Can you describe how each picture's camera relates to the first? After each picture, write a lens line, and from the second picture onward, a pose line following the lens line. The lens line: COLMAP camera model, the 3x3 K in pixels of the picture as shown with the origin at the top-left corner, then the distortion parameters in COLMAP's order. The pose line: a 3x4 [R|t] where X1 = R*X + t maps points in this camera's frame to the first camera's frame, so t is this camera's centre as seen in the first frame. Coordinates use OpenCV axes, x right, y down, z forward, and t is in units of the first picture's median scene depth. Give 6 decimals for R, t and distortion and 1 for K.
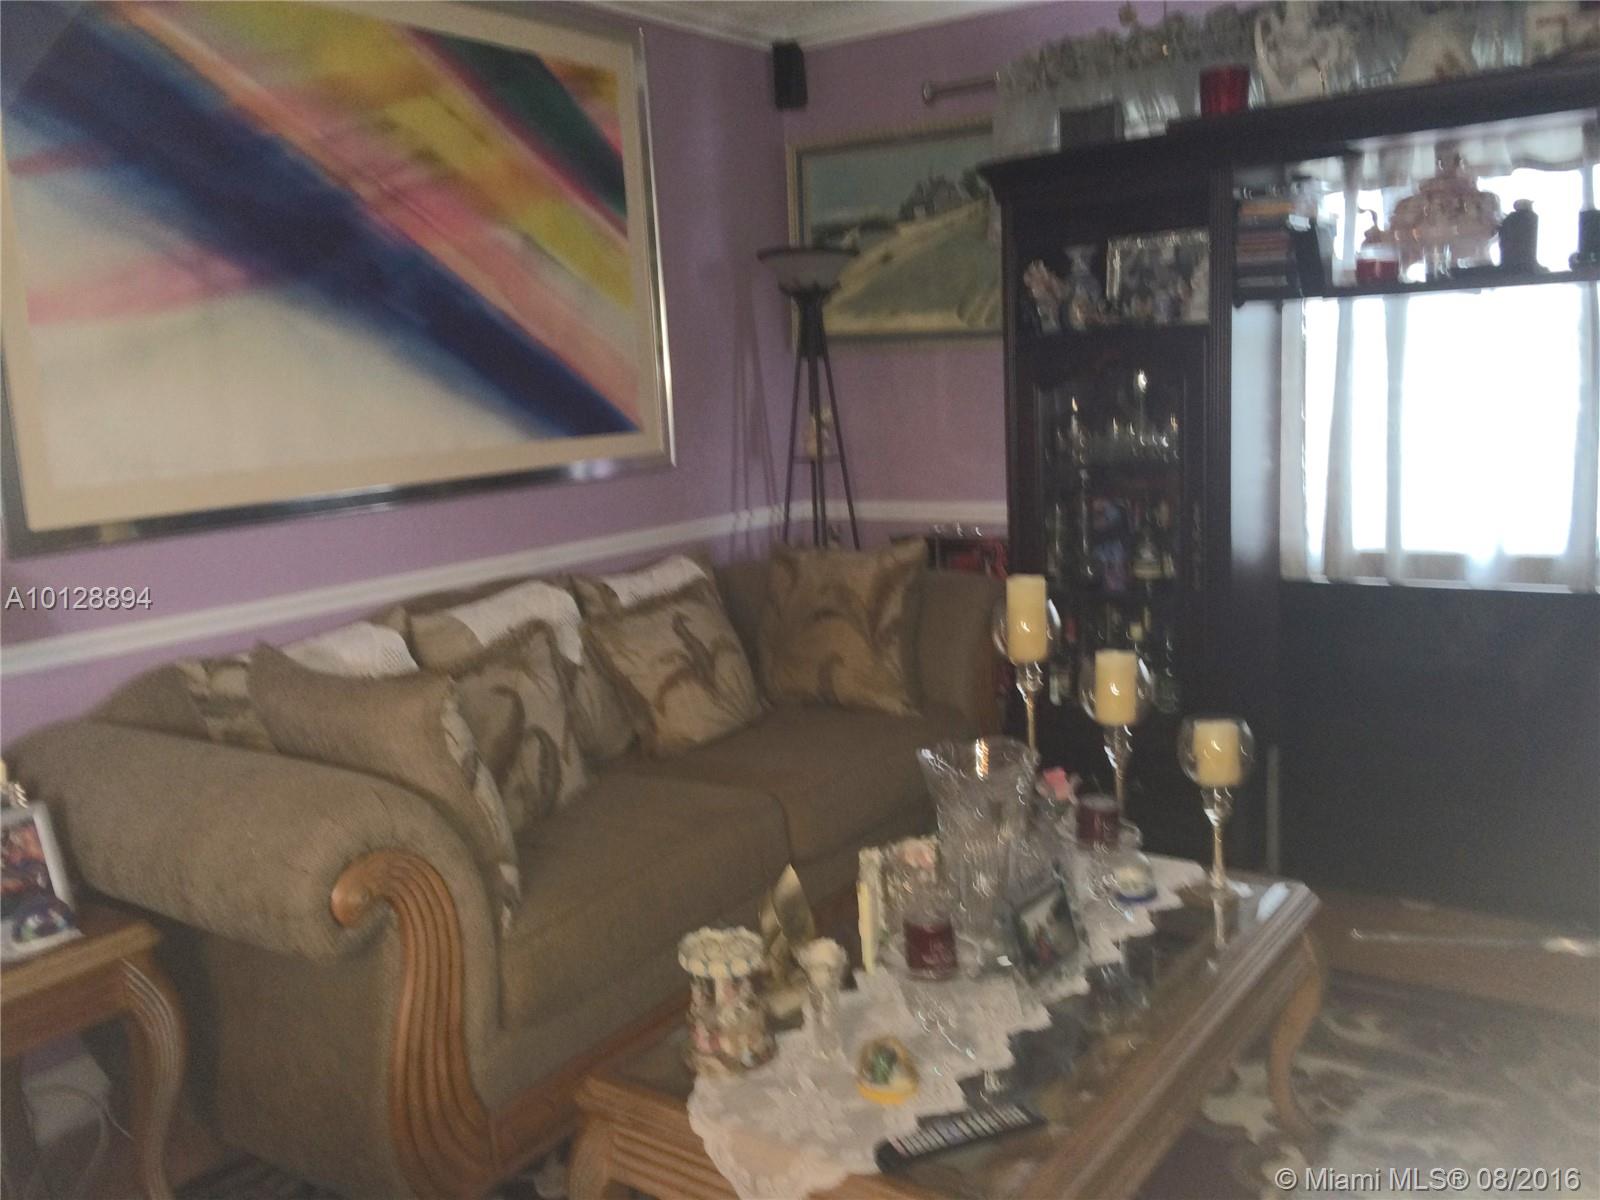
lens RADIAL K [[1344.5, 0, 800.0], [0, 1344.5, 600.0], [0, 0, 1]] dist [0.078331, -0.110813]
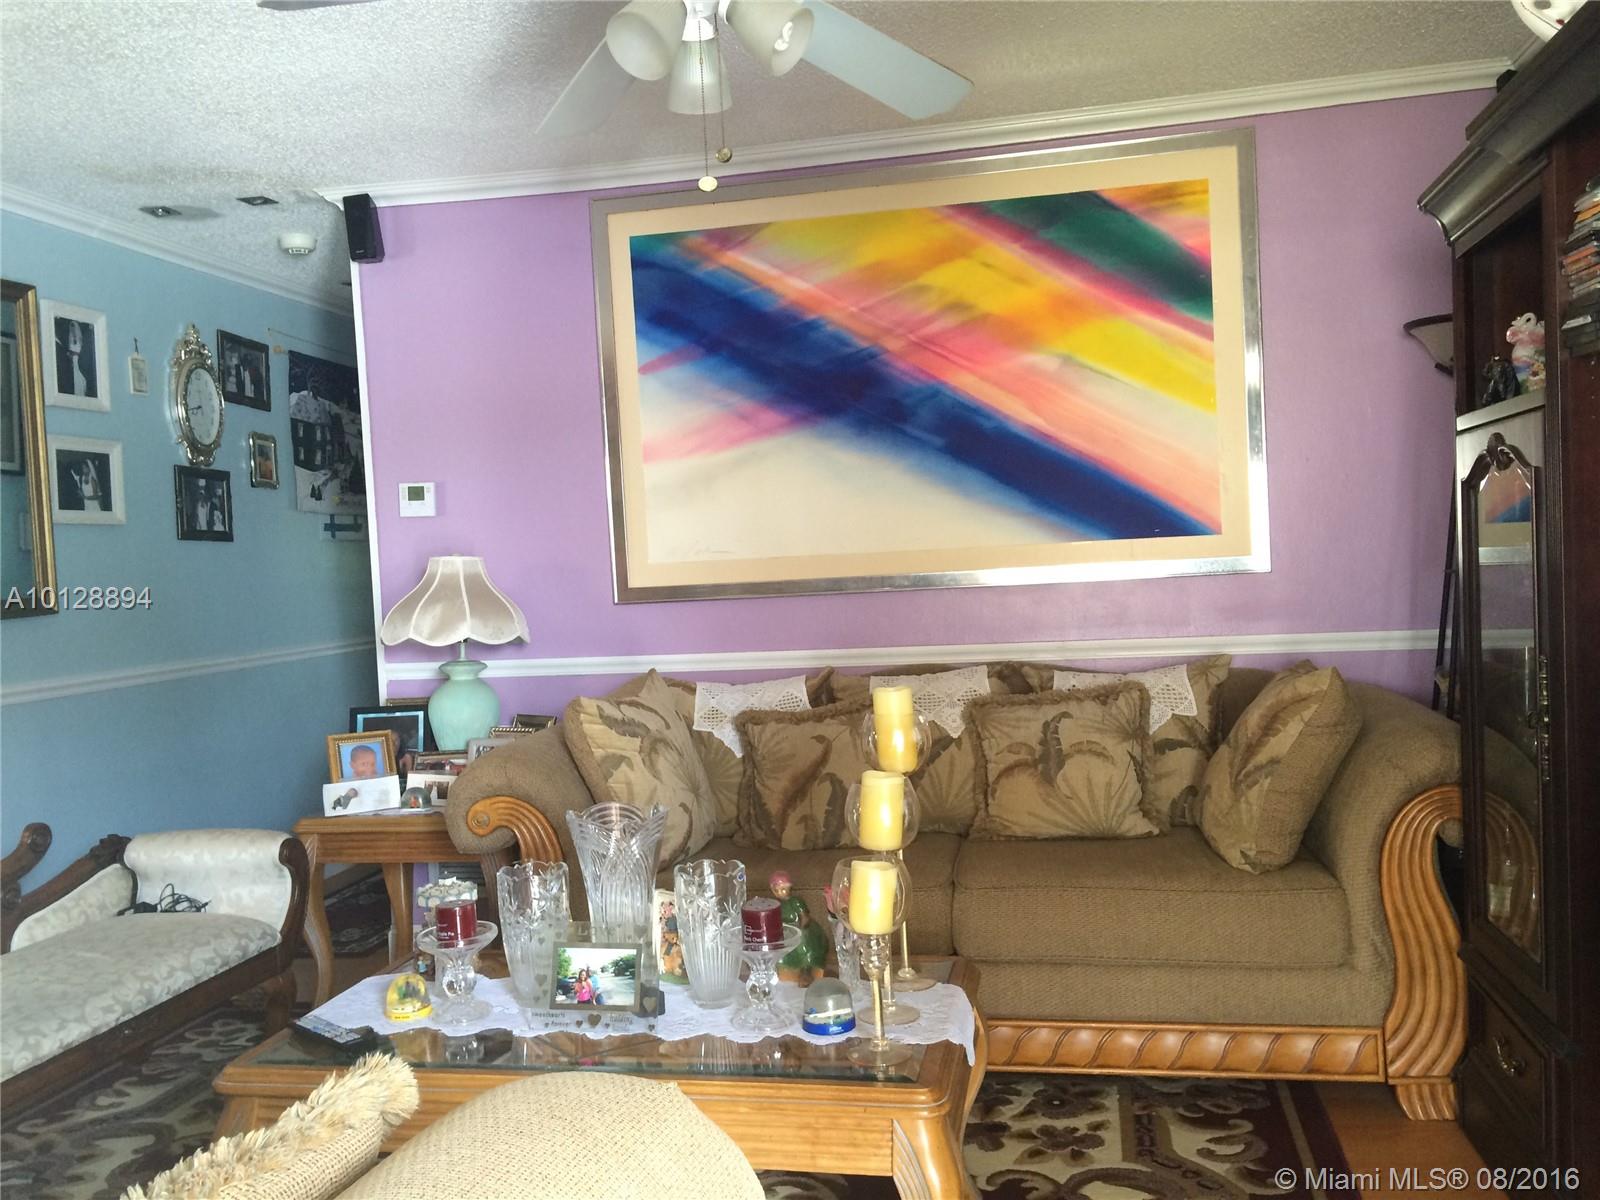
lens RADIAL K [[1344.5, 0, 800.0], [0, 1344.5, 600.0], [0, 0, 1]] dist [0.078331, -0.110813]
pose [[0.410652, 0.059954, -0.909819, 0.799946], [-0.126852, 0.991889, 0.008107, -0.060633], [0.902925, 0.112083, 0.414926, 0.413877]]
